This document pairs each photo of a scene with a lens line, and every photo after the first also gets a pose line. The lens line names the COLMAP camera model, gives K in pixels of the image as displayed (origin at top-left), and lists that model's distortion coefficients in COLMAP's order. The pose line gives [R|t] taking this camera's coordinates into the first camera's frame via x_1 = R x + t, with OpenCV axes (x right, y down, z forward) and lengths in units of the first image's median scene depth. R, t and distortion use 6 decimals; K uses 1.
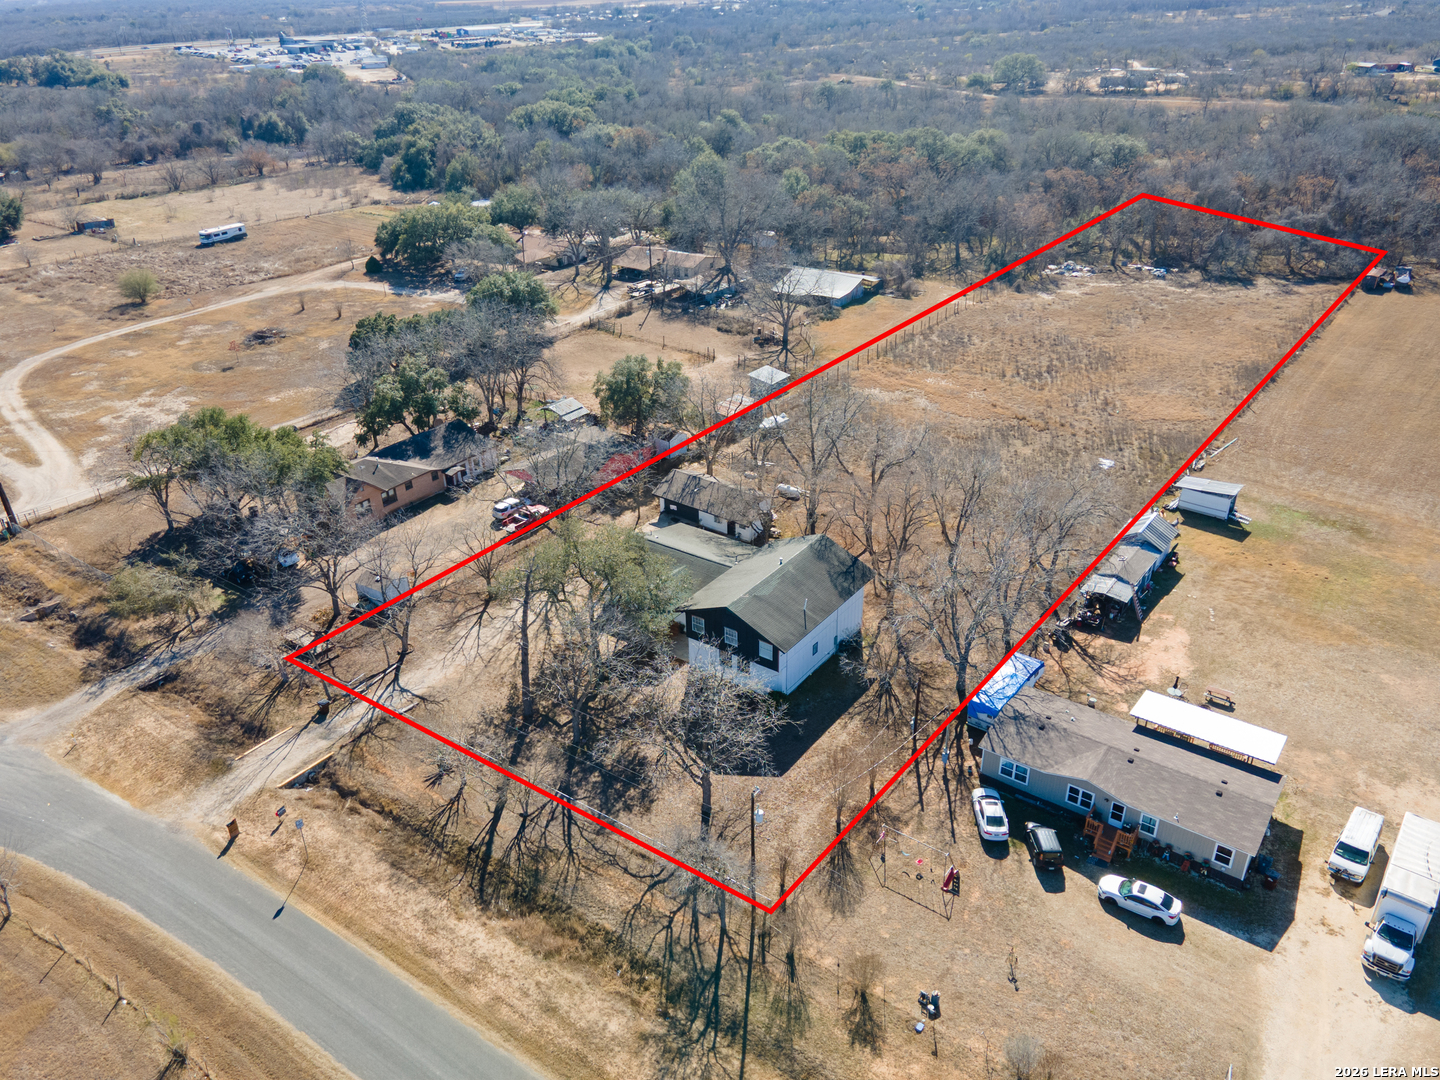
lens RADIAL K [[1053.3, 0, 714.1], [0, 1053.3, 538.9], [0, 0, 1]] dist [0.042536, -0.000092]
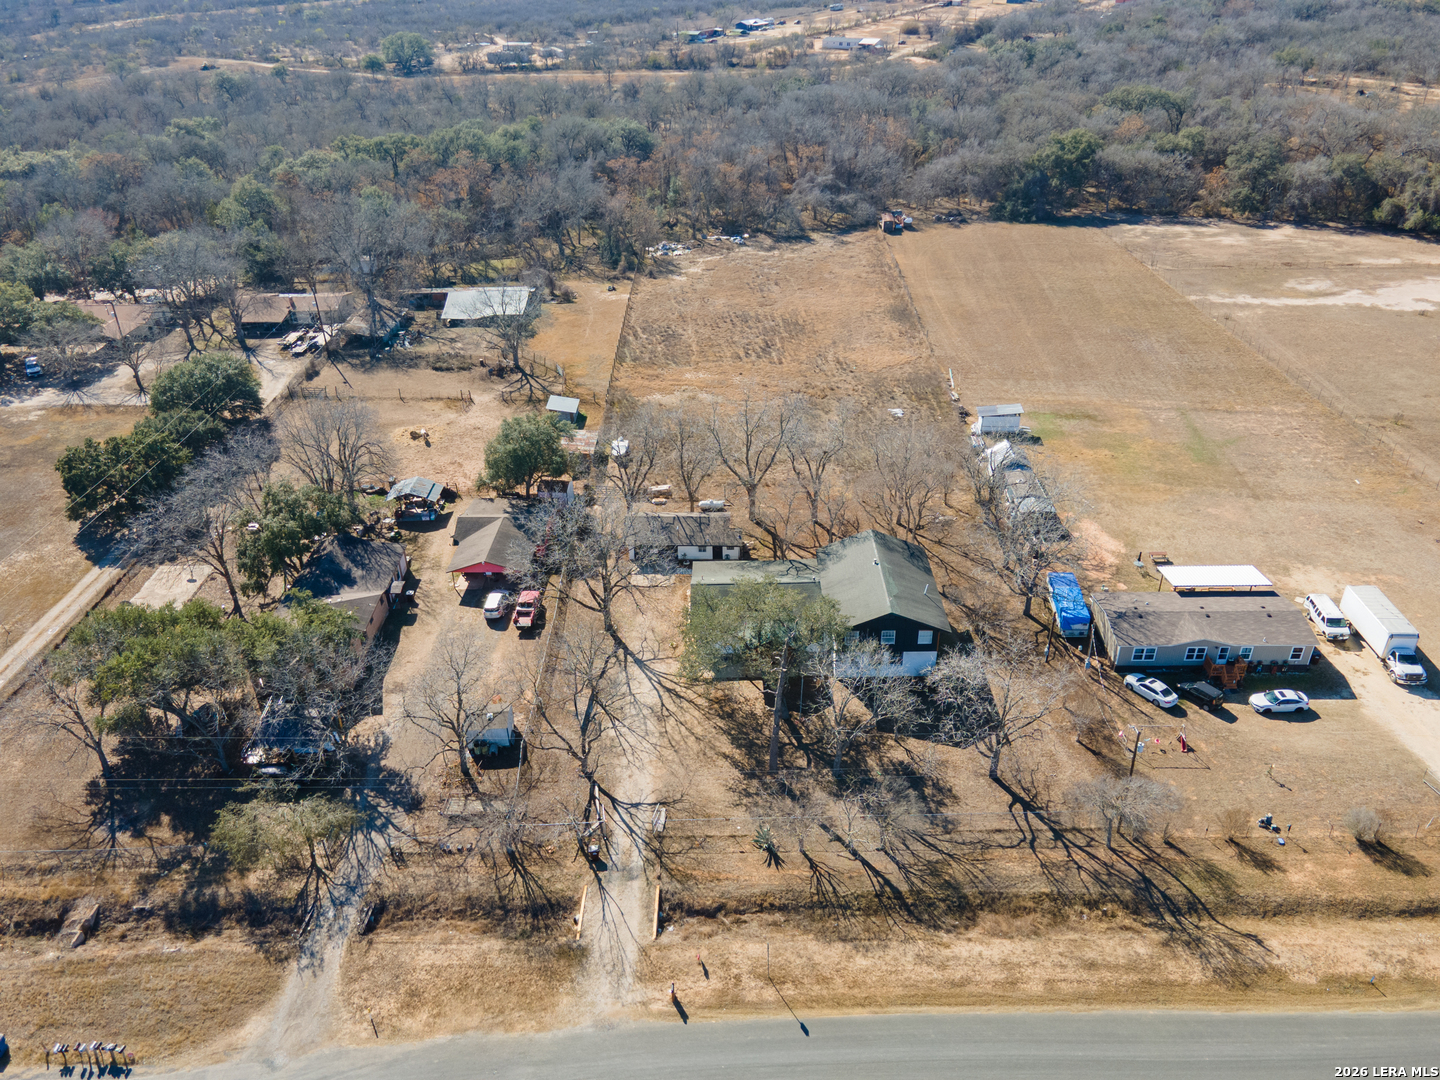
lens RADIAL K [[1053.3, 0, 714.1], [0, 1053.3, 538.9], [0, 0, 1]] dist [0.042536, -0.000092]
pose [[0.812451, -0.294170, 0.503377, -0.490703], [0.277872, 0.954385, 0.109250, -0.133288], [-0.512553, 0.051115, 0.857133, 0.086842]]
